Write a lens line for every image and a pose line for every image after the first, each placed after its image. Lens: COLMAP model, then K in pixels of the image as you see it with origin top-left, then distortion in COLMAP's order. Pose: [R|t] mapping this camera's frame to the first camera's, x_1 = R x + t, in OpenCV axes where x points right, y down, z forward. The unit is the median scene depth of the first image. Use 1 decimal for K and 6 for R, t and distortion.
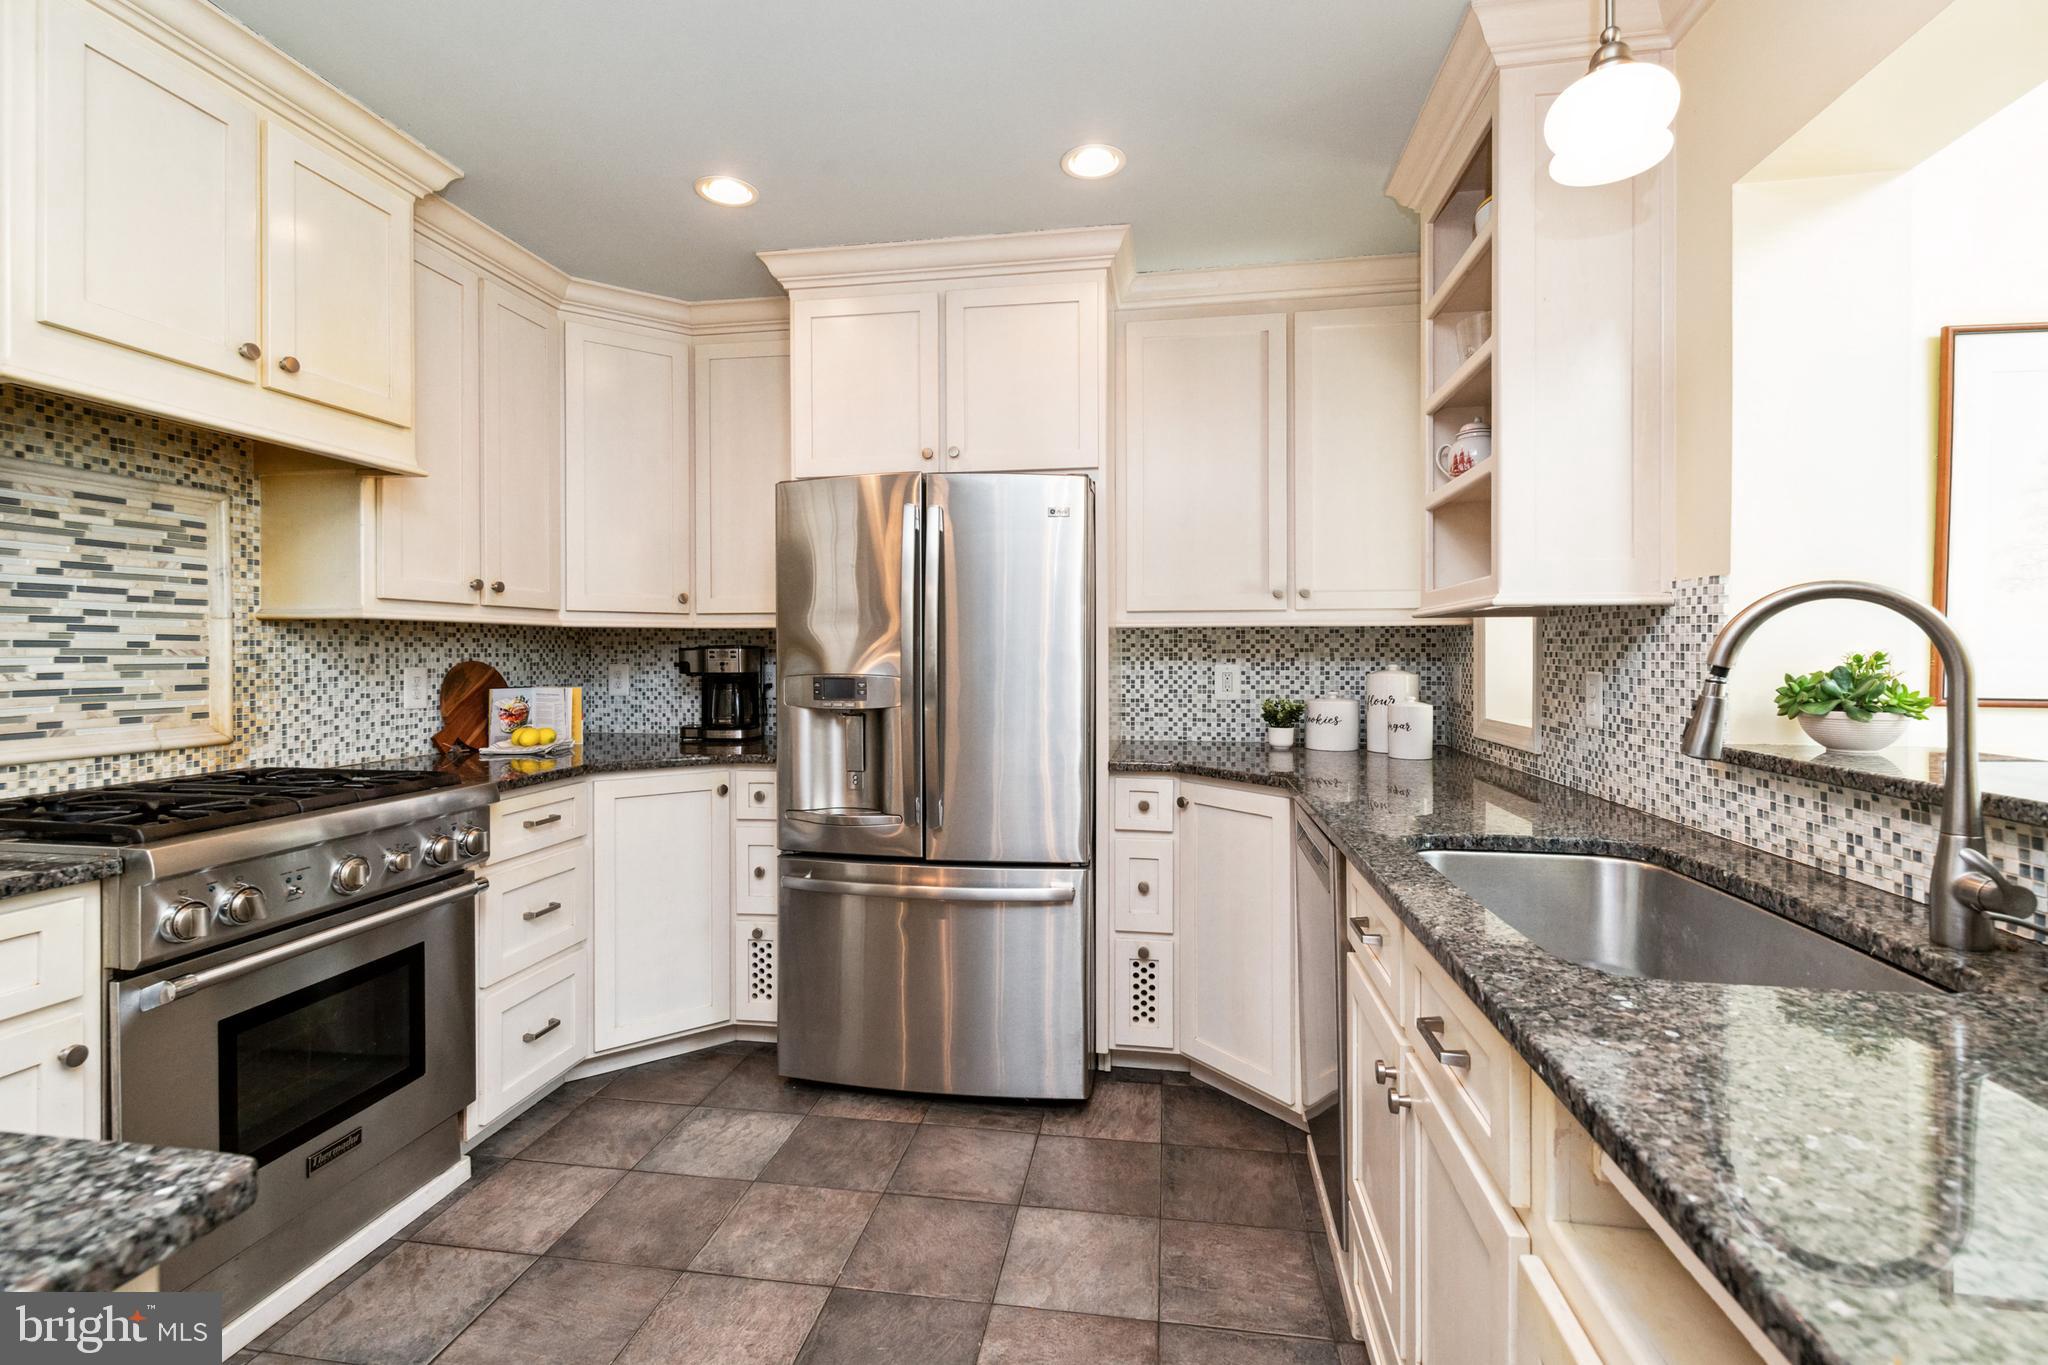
lens RADIAL K [[922.1, 0, 1023.3], [0, 922.1, 655.5], [0, 0, 1]] dist [-0.001874, -0.000678]
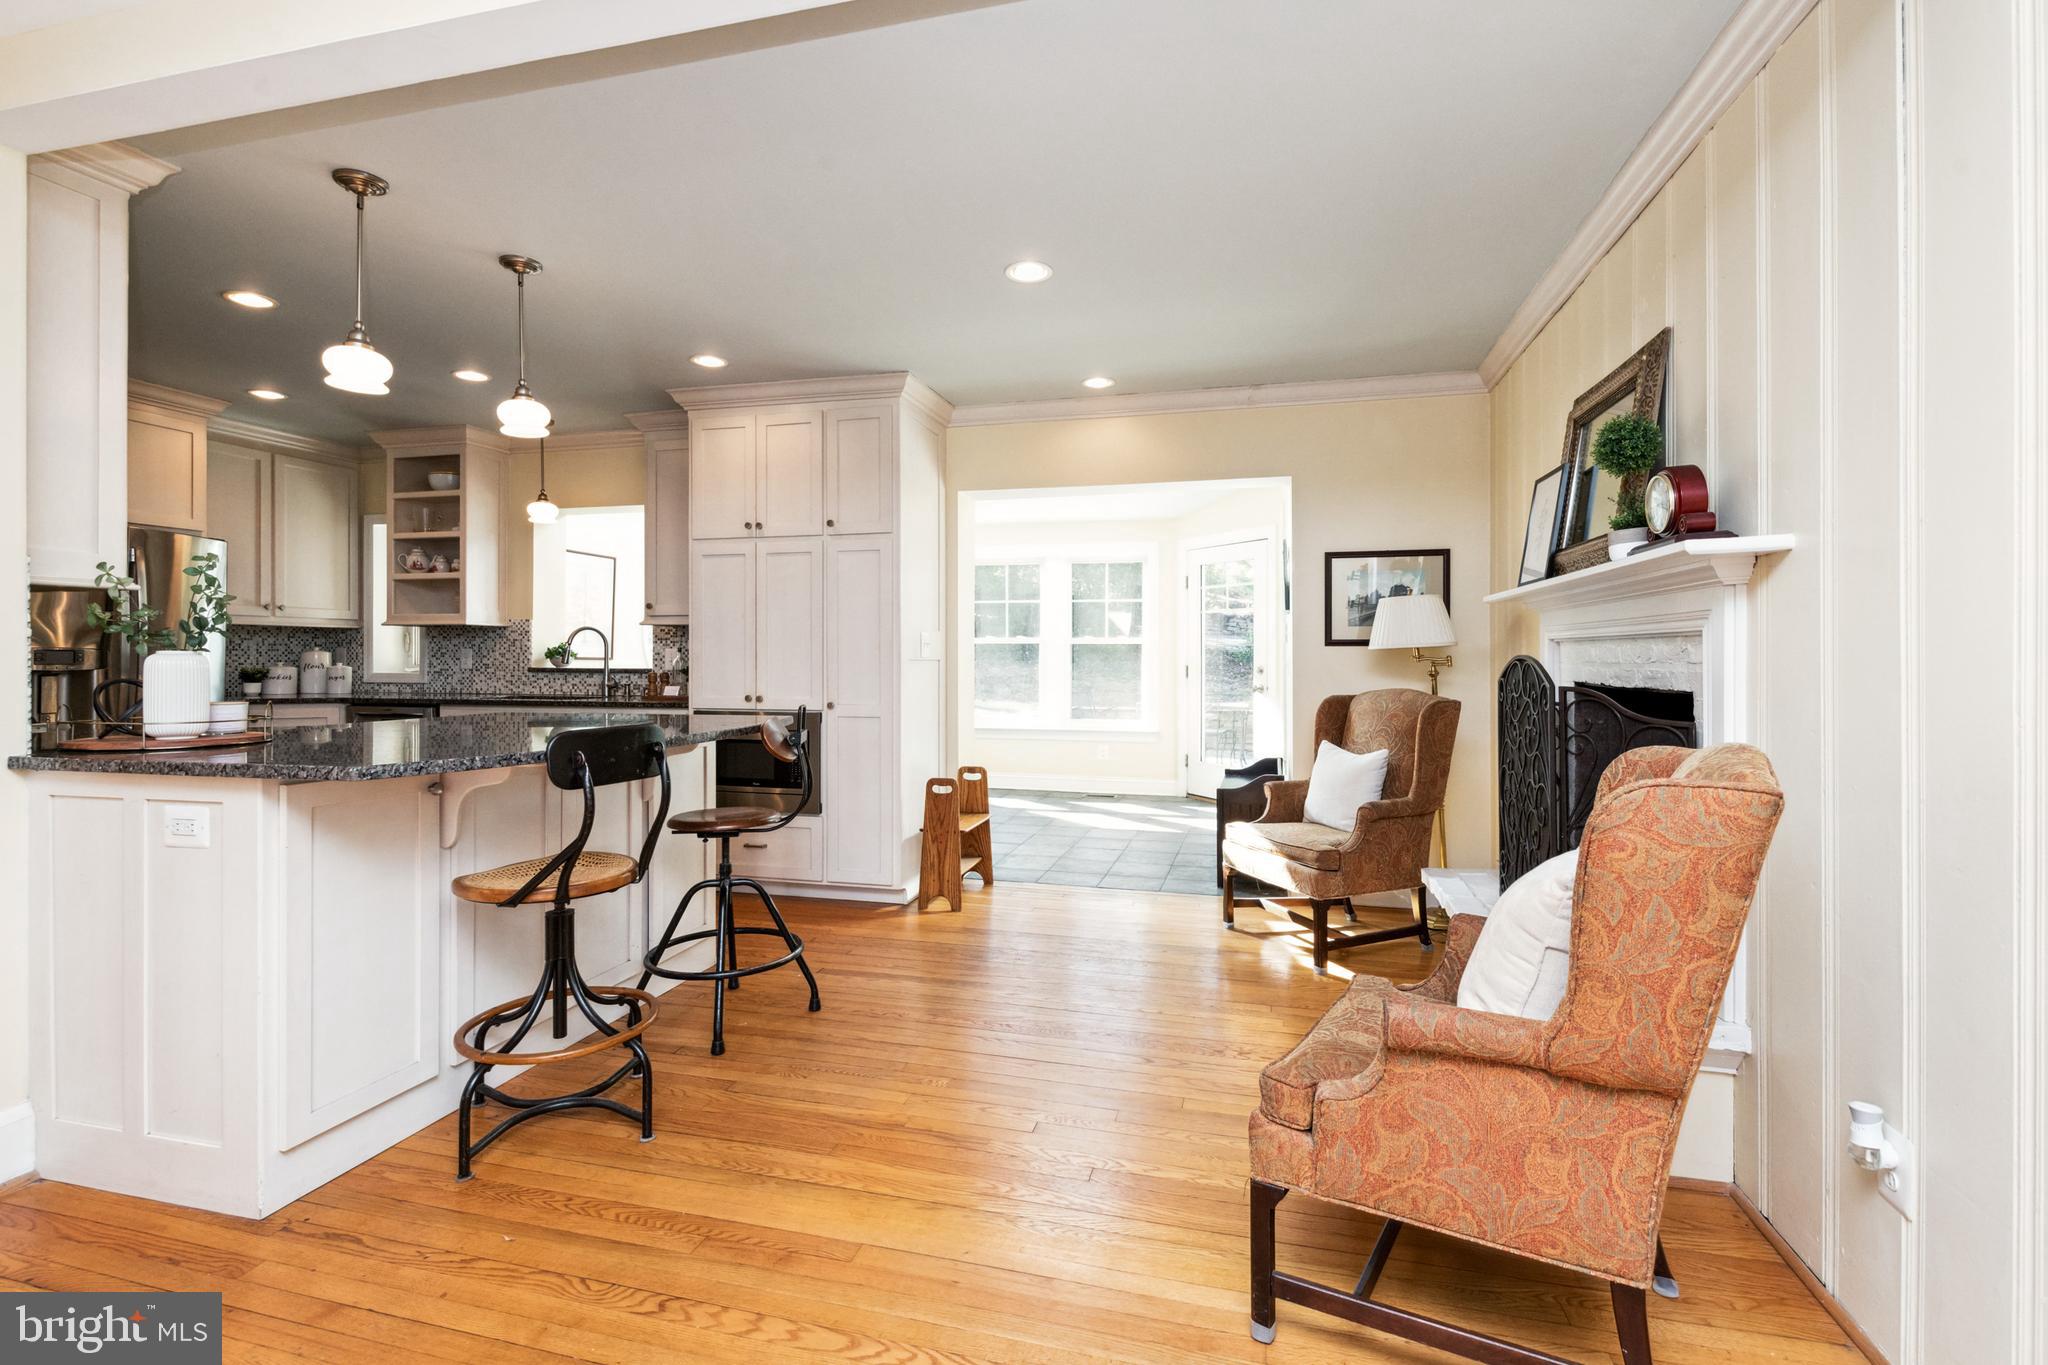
lens RADIAL K [[922.1, 0, 1023.3], [0, 922.1, 655.5], [0, 0, 1]] dist [-0.001874, -0.000678]
pose [[0.098954, 0.004083, 0.995084, -1.416694], [-0.001839, 0.999991, -0.003921, 0.032993], [-0.995090, -0.001442, 0.098960, -0.680981]]
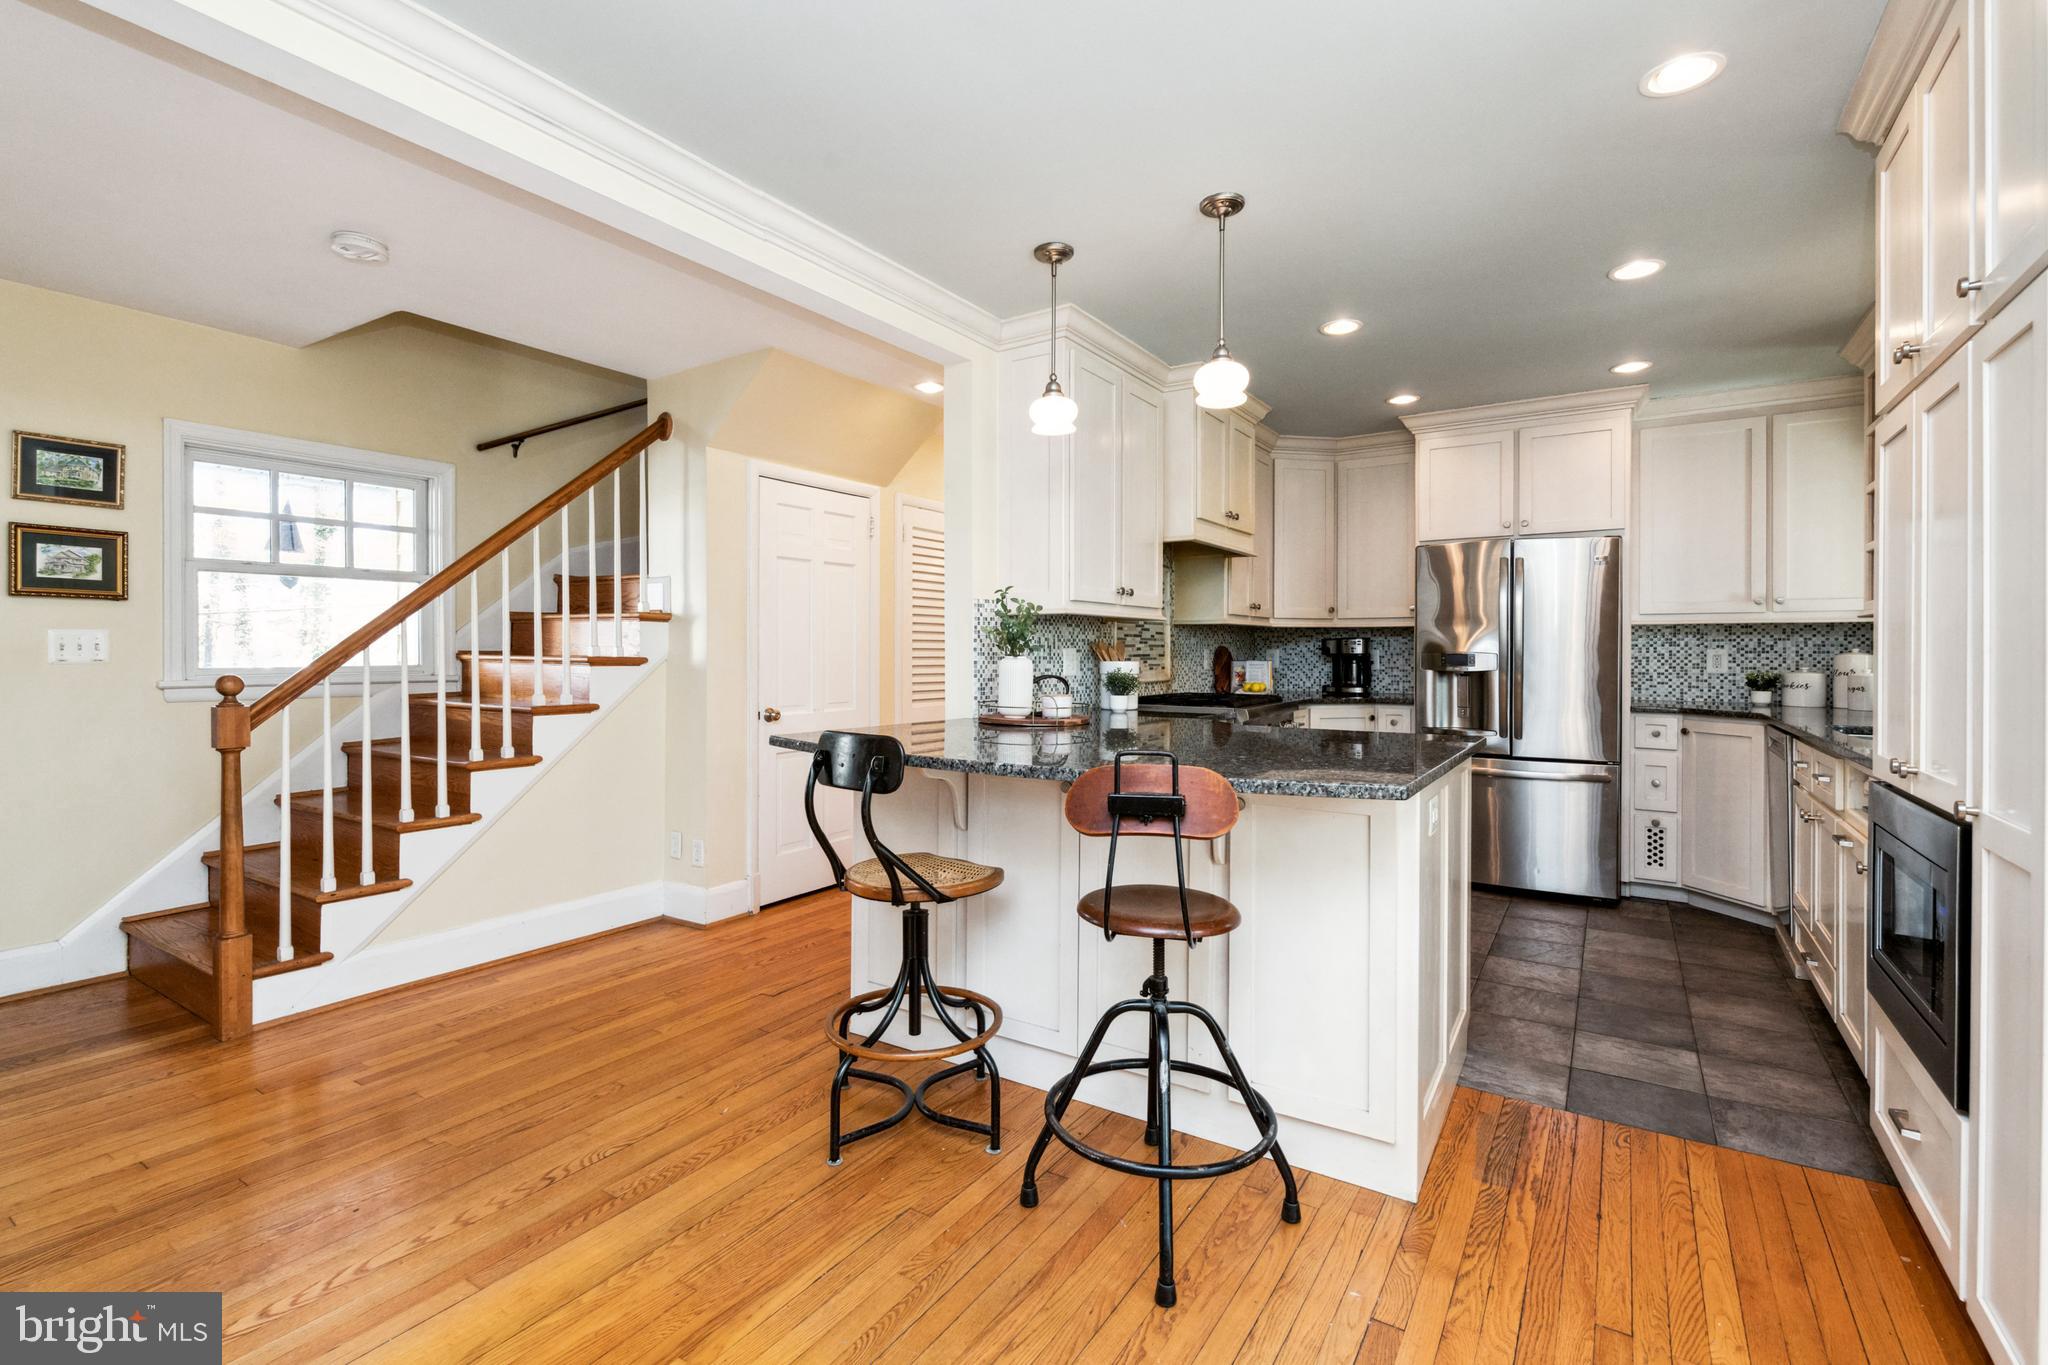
lens RADIAL K [[922.1, 0, 1023.3], [0, 922.1, 655.5], [0, 0, 1]] dist [-0.001874, -0.000678]
pose [[0.913886, 0.004283, -0.405948, -0.223172], [-0.003513, 0.999990, 0.002643, 0.022810], [0.405955, -0.000989, 0.913893, -0.912143]]
